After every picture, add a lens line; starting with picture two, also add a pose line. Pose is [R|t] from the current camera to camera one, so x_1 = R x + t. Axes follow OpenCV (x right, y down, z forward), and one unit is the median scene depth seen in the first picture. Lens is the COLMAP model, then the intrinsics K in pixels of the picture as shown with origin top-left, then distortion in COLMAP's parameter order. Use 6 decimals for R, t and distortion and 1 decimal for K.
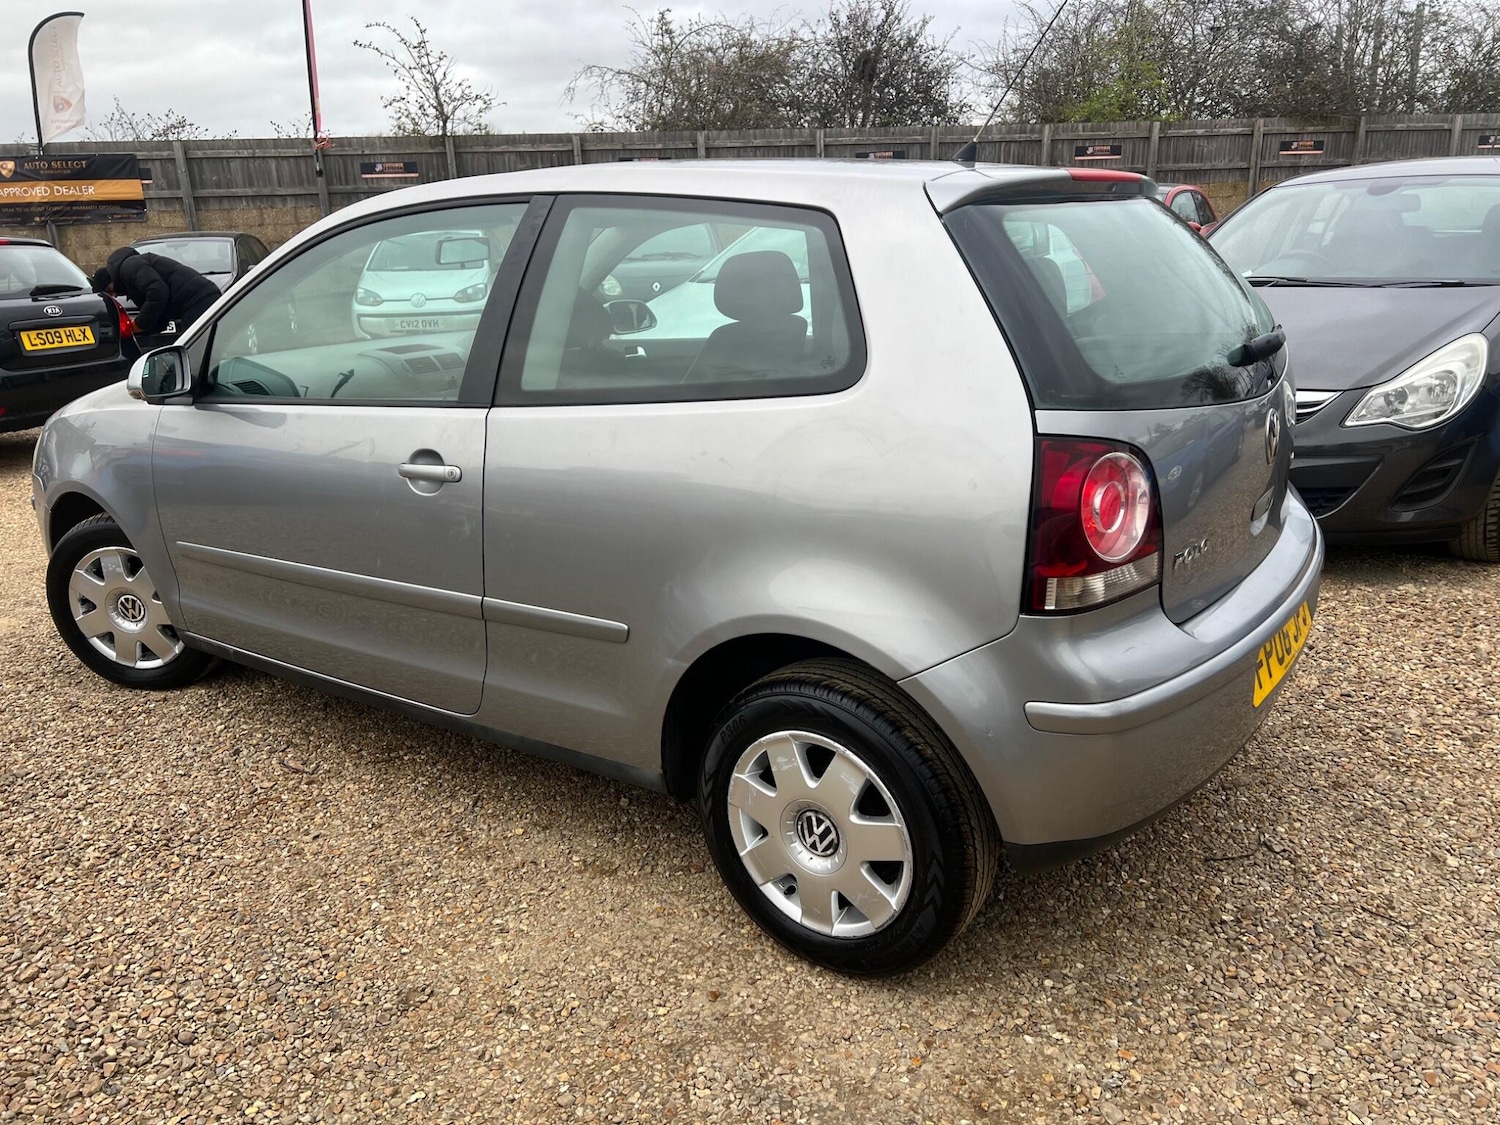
lens RADIAL K [[1126.0, 0, 750.2], [0, 1126.0, 537.1], [0, 0, 1]] dist [0.057093, -0.062978]
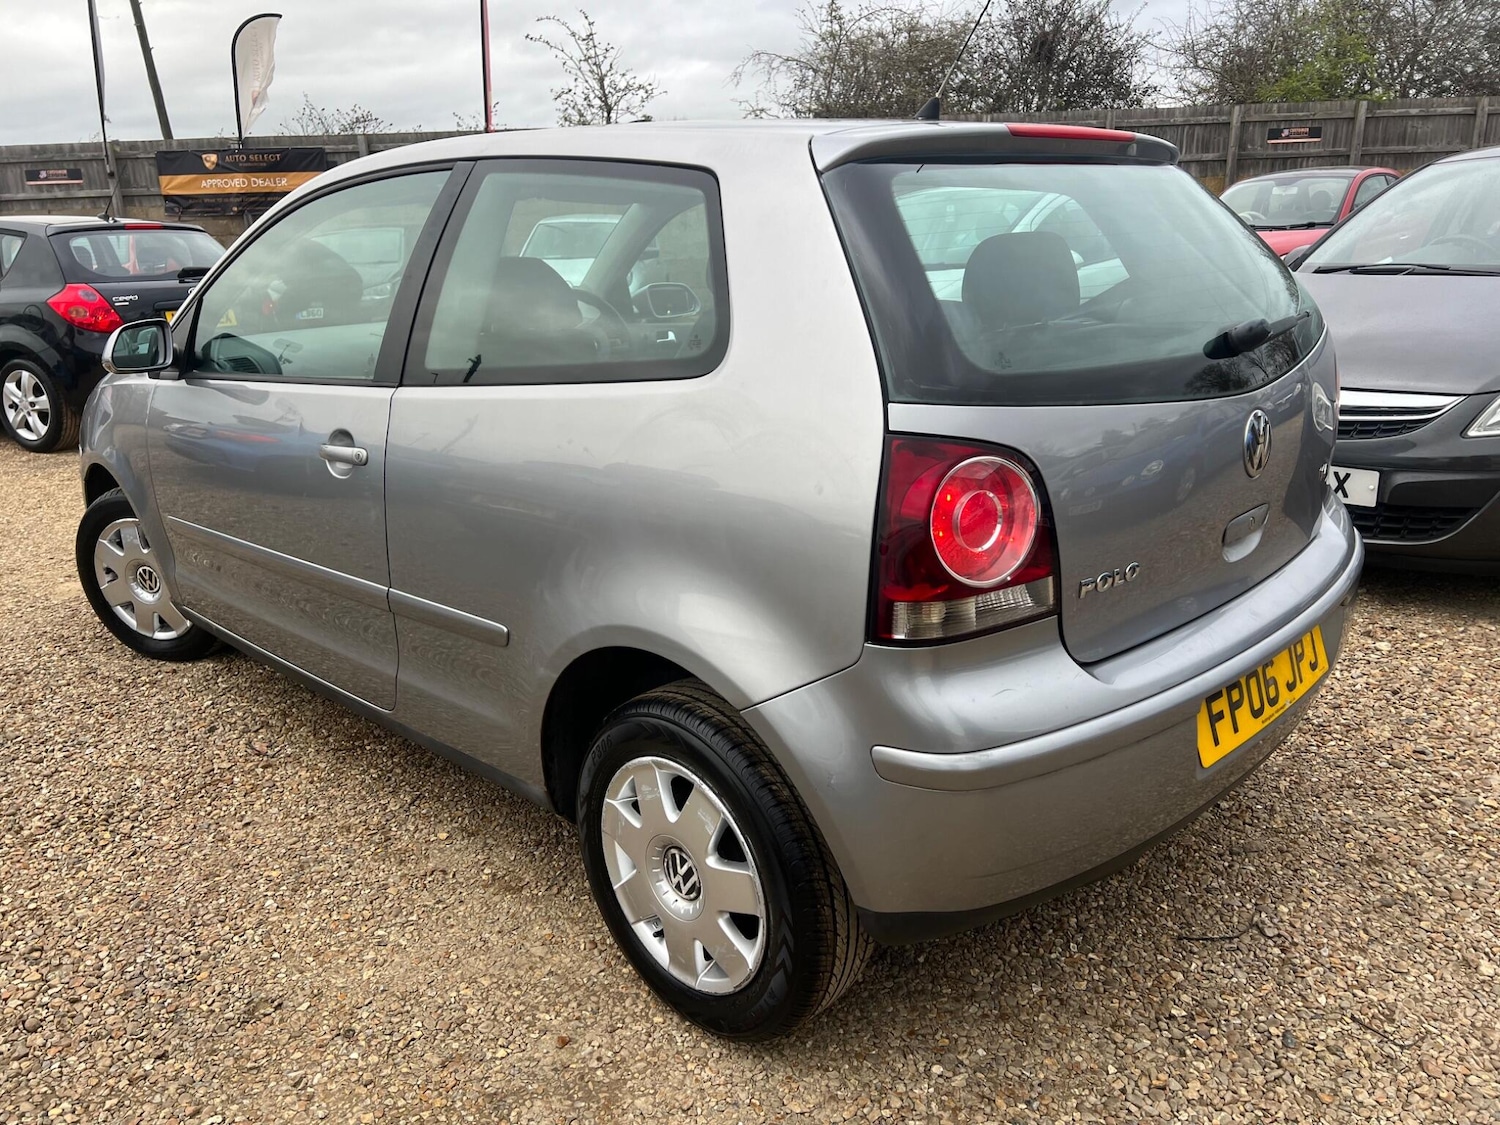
lens RADIAL K [[1126.0, 0, 756.5], [0, 1126.0, 537.3], [0, 0, 1]] dist [0.057093, -0.062978]
pose [[0.987523, 0.043335, -0.151393, 0.207458], [-0.042361, 0.999056, 0.009653, -0.011584], [0.151668, -0.003119, 0.988427, 0.110522]]
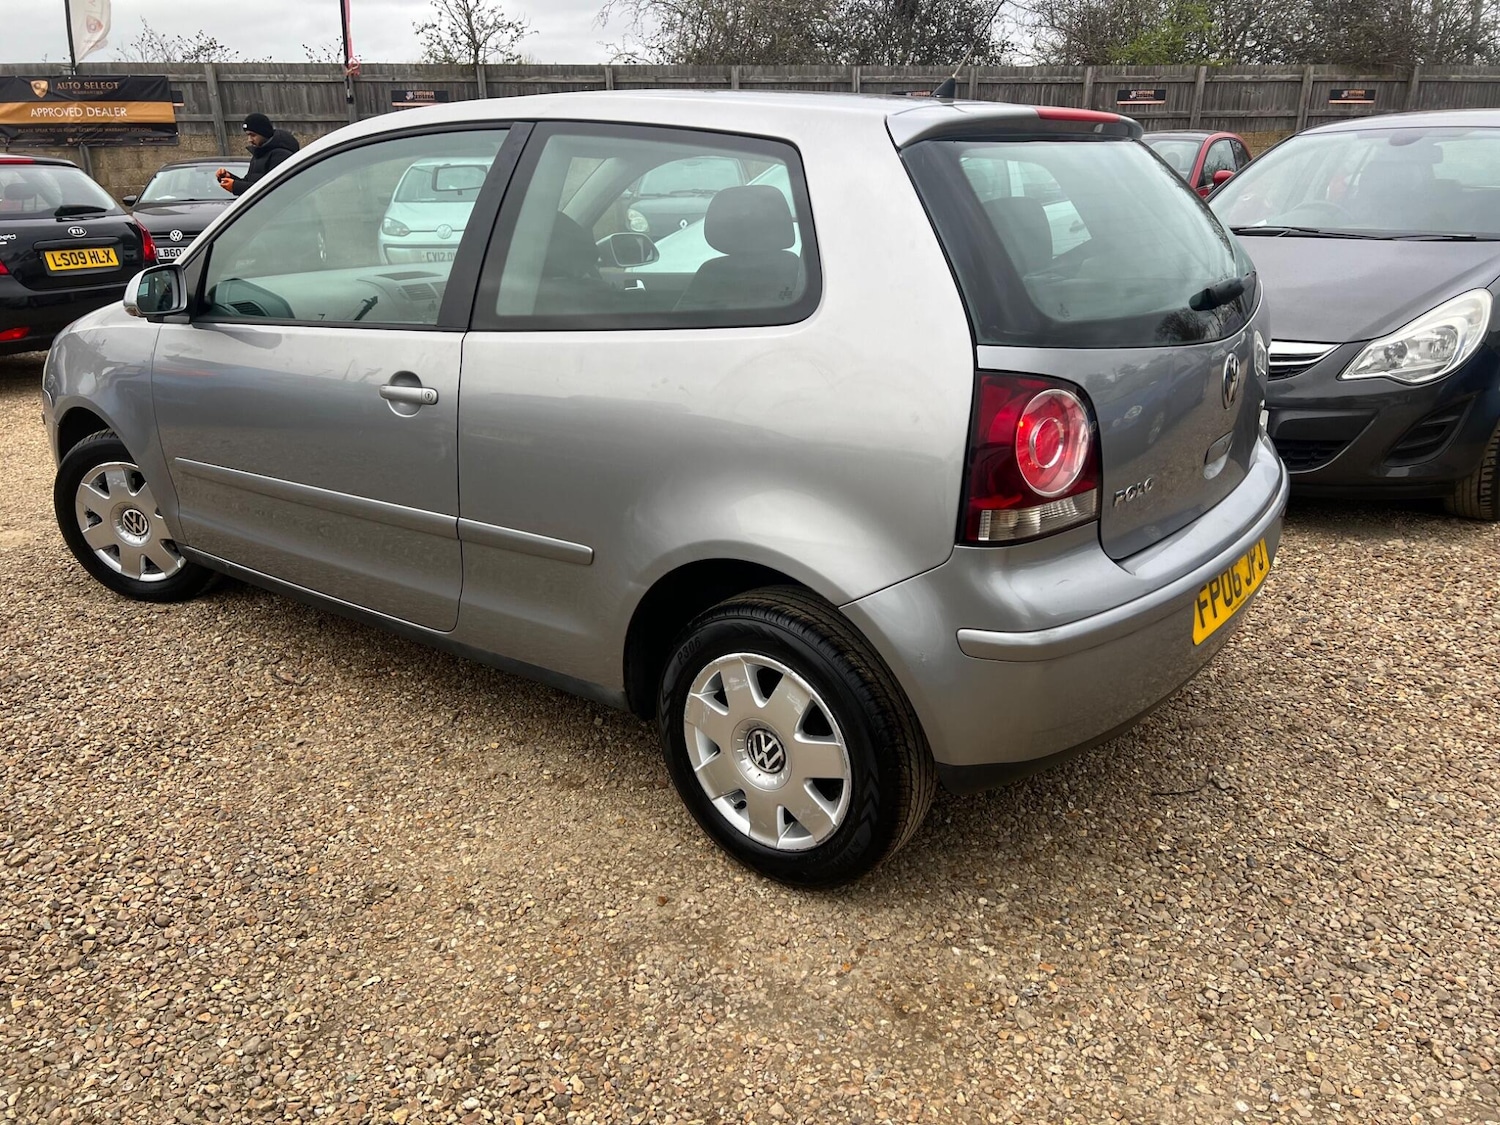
lens RADIAL K [[1126.0, 0, 757.9], [0, 1126.0, 538.2], [0, 0, 1]] dist [0.057093, -0.062978]
pose [[0.999318, 0.031047, -0.020012, 0.057645], [-0.030018, 0.998307, 0.049821, 0.012094], [0.021525, -0.049187, 0.998558, -0.024473]]
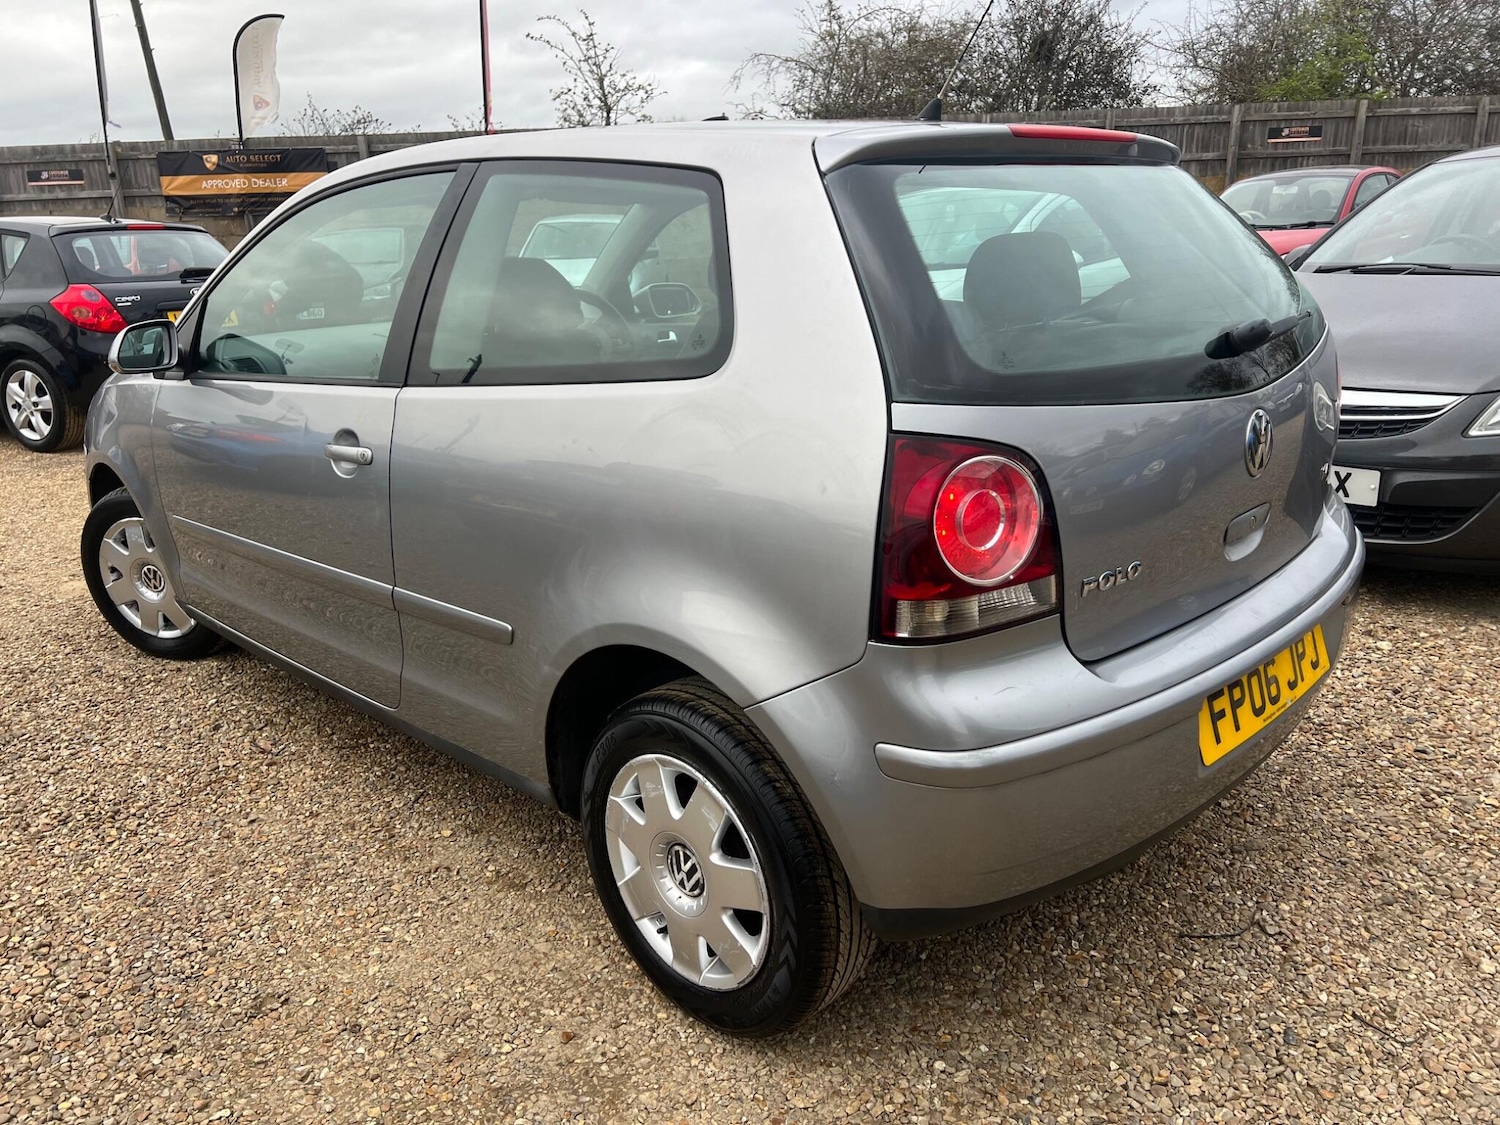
lens RADIAL K [[1126.0, 0, 749.8], [0, 1126.0, 537.7], [0, 0, 1]] dist [0.057093, -0.062978]
pose [[0.986796, 0.043545, -0.156003, 0.205027], [-0.042457, 0.999045, 0.010300, -0.010810], [0.156302, -0.003540, 0.987703, 0.105566]]
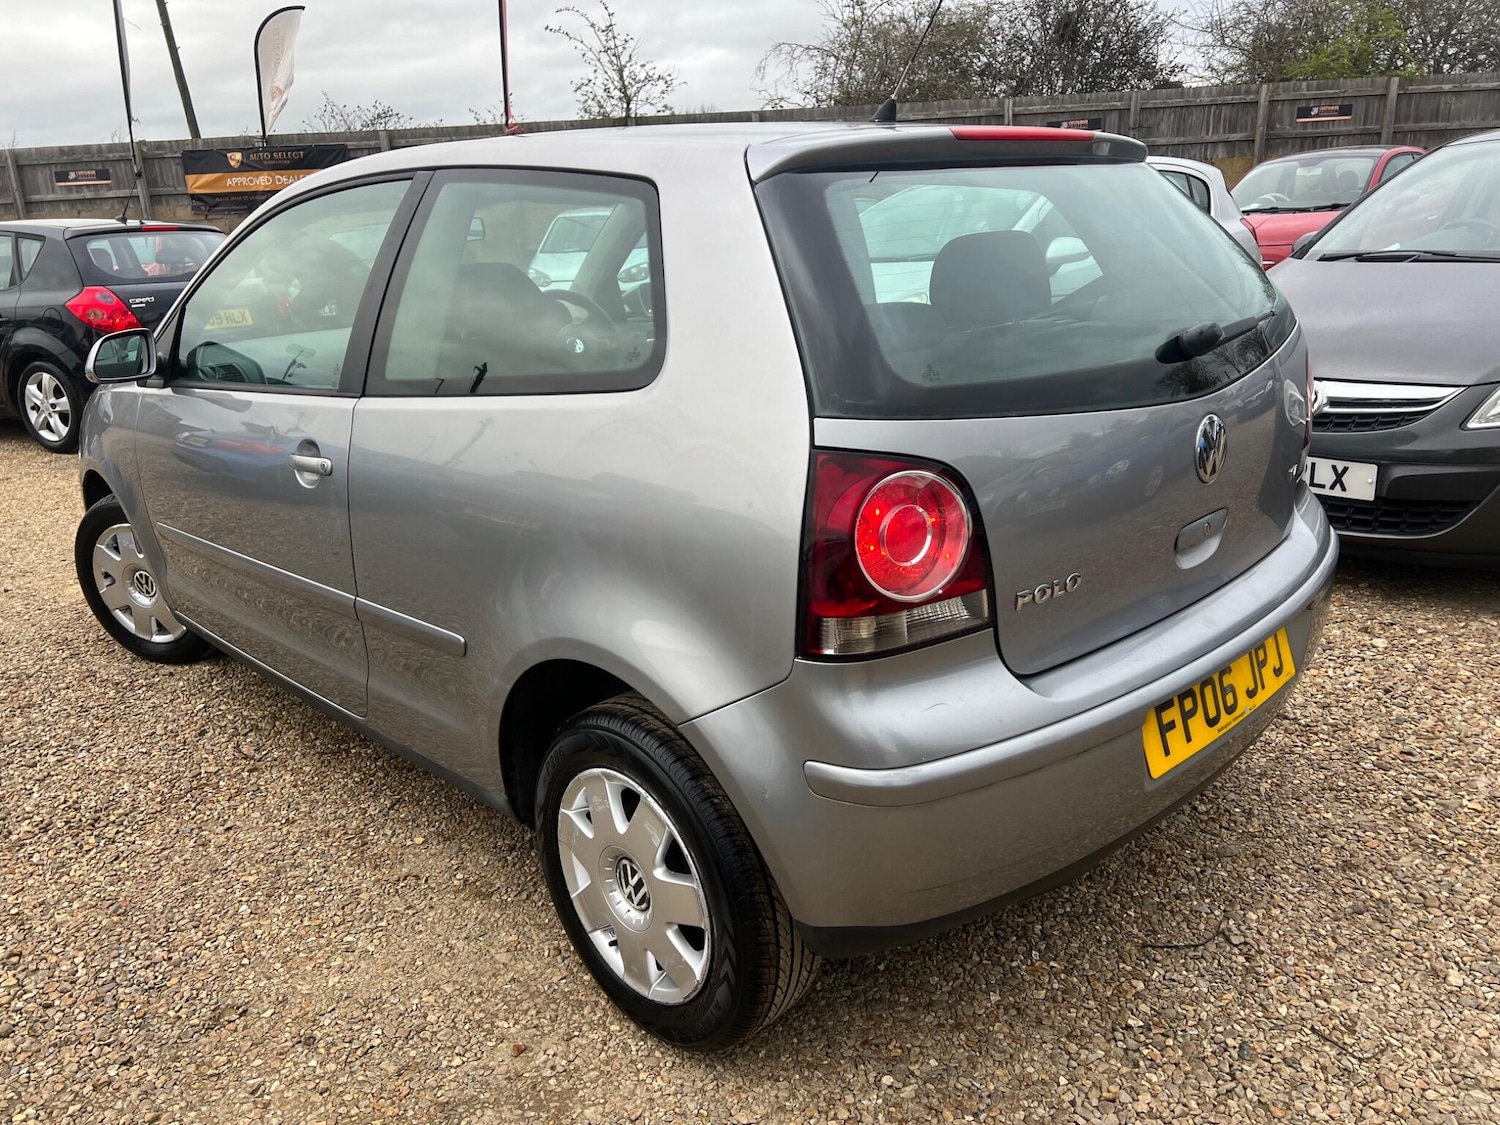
lens RADIAL K [[1126.0, 0, 758.6], [0, 1126.0, 537.3], [0, 0, 1]] dist [0.057093, -0.062978]
pose [[0.983405, 0.036745, -0.177665, 0.262973], [-0.033461, 0.999210, 0.021445, -0.028912], [0.178312, -0.015145, 0.983857, 0.122616]]
